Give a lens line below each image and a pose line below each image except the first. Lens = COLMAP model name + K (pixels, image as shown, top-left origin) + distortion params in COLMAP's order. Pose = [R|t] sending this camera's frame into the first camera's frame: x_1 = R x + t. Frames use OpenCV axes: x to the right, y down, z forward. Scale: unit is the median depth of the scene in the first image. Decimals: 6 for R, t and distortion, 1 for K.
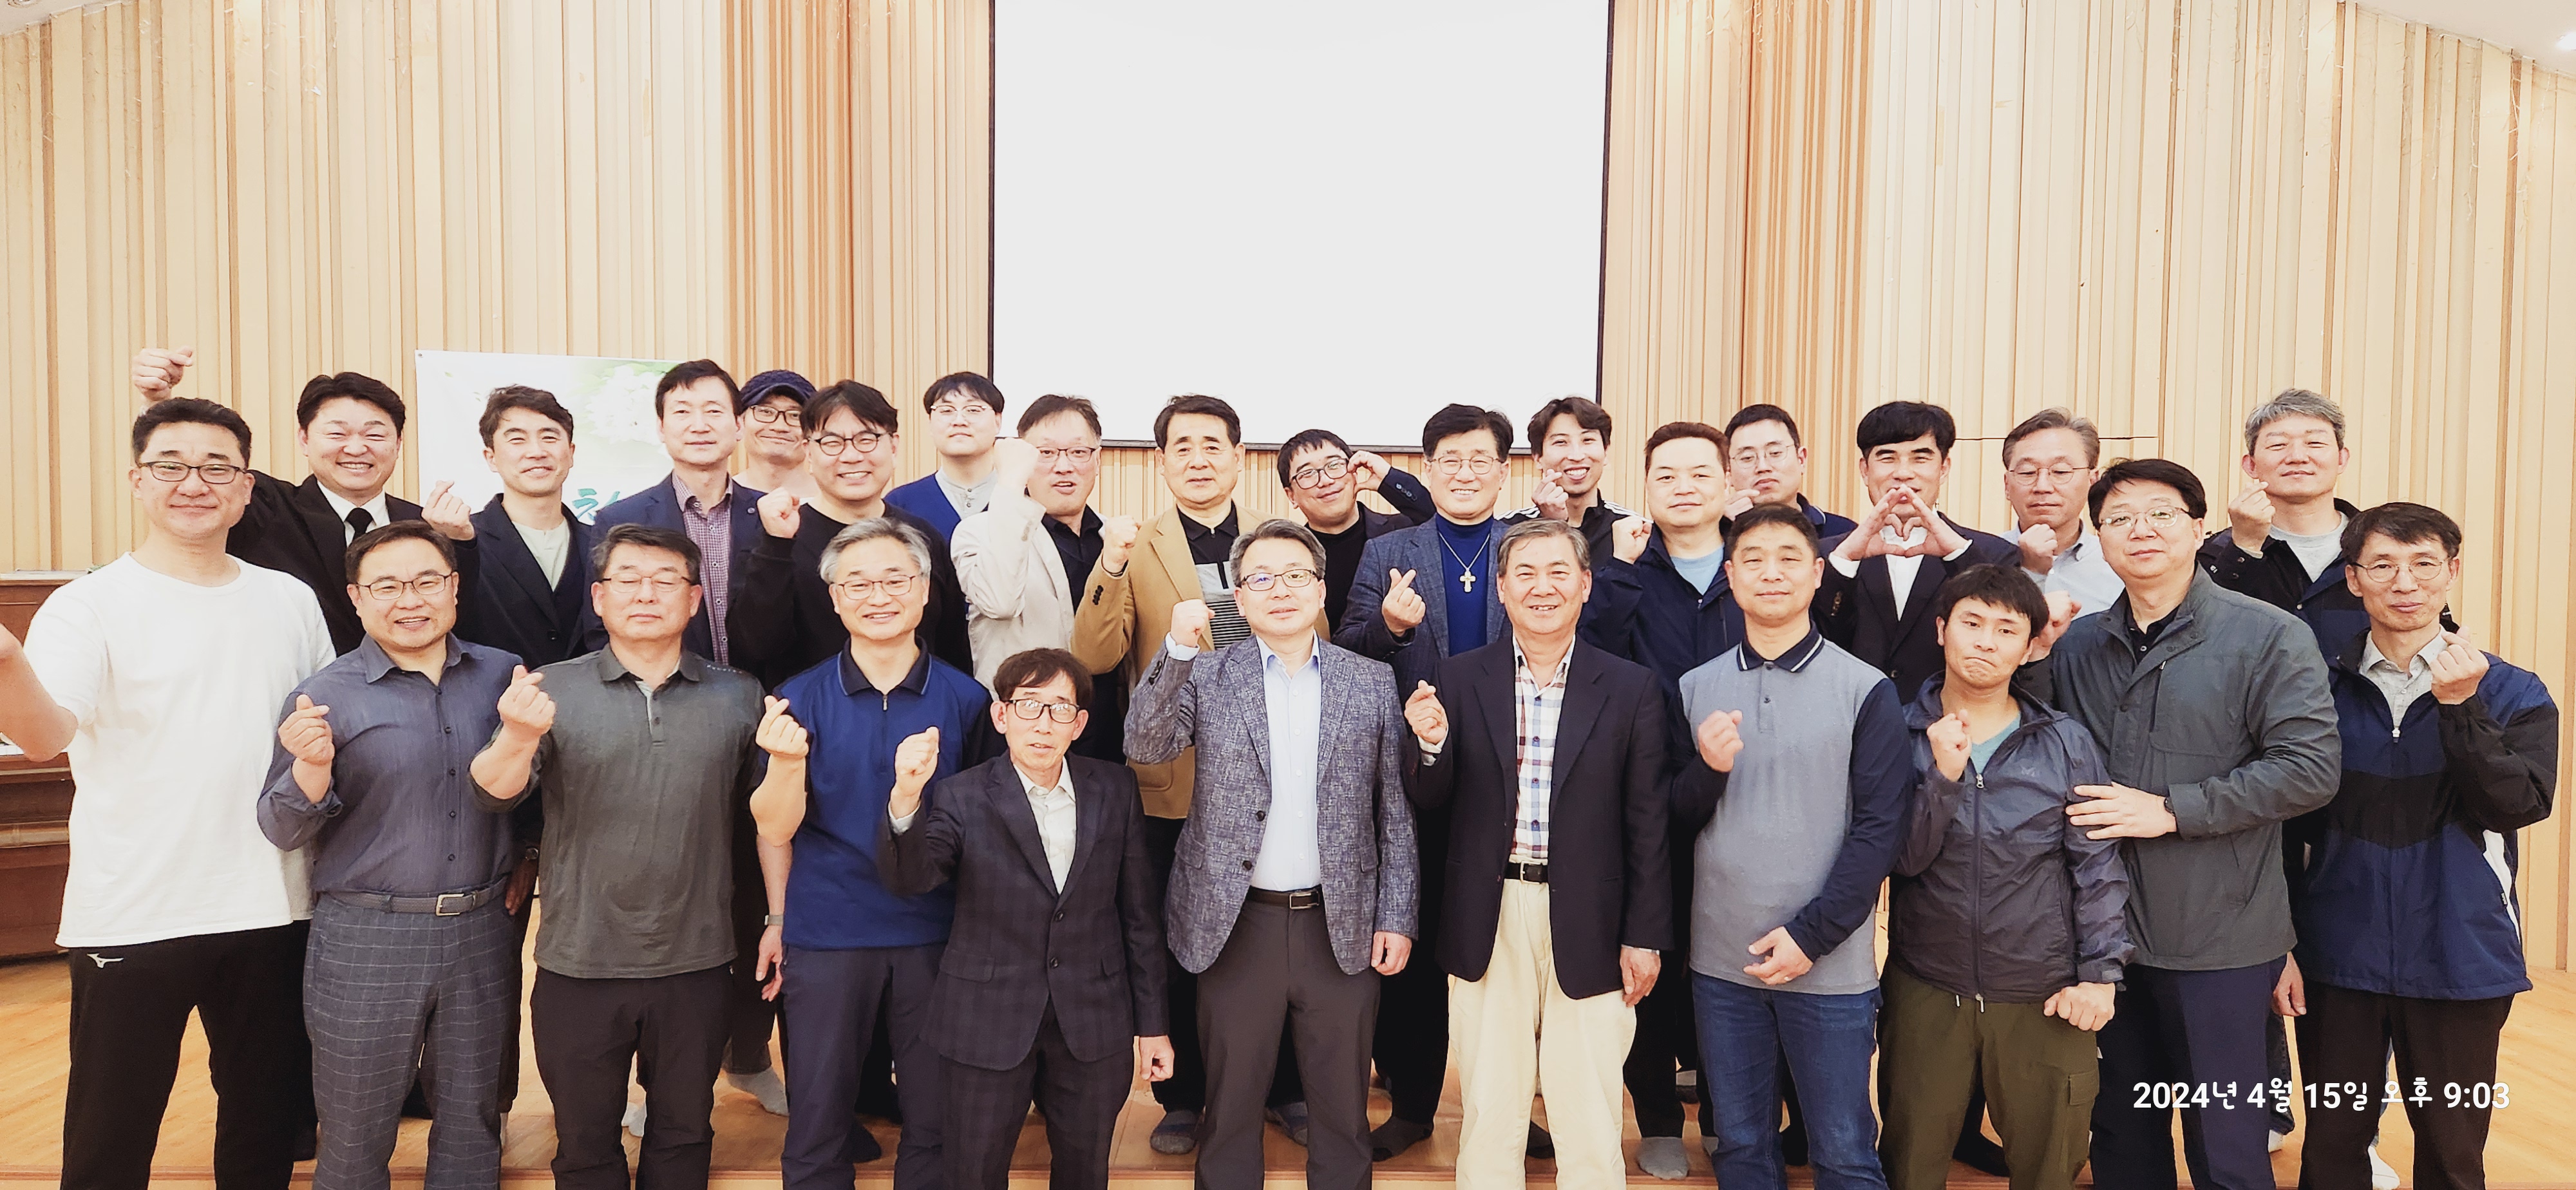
lens RADIAL K [[1778.7, 0, 1293.6], [0, 1778.7, 593.4], [0, 0, 1]] dist [0.064841, -0.038218]
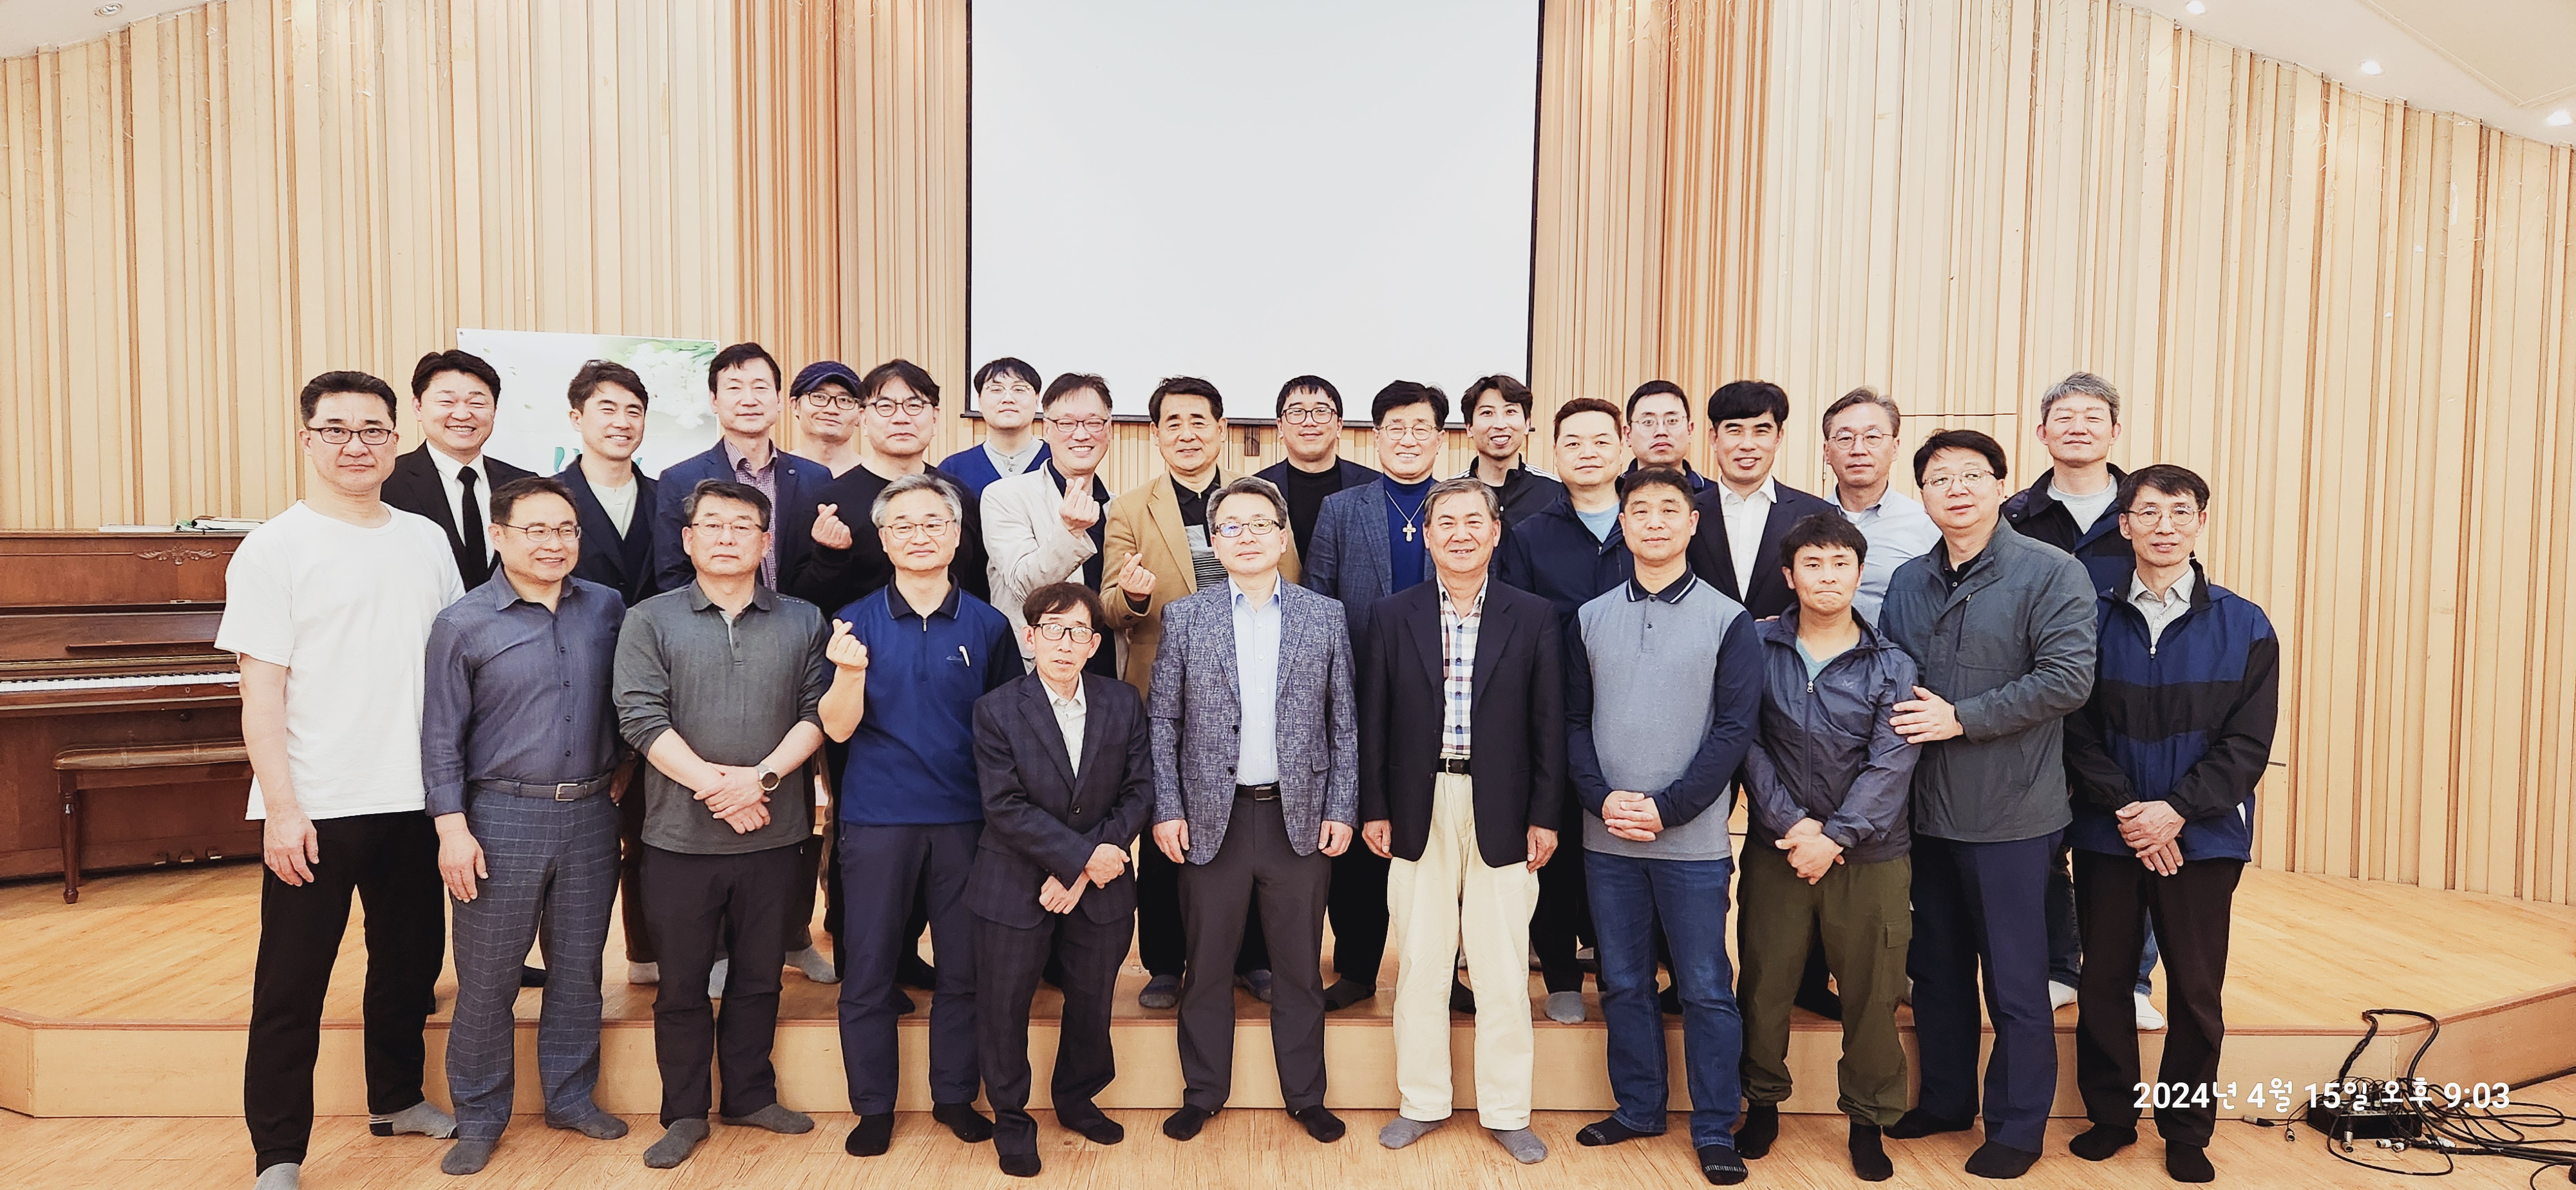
lens RADIAL K [[1778.7, 0, 1288.6], [0, 1778.7, 604.7], [0, 0, 1]] dist [0.064841, -0.038218]
pose [[0.999621, 0.000483, 0.027507, -0.014052], [-0.001021, 0.999809, 0.019523, 0.020514], [-0.027492, -0.019543, 0.999431, -0.203195]]
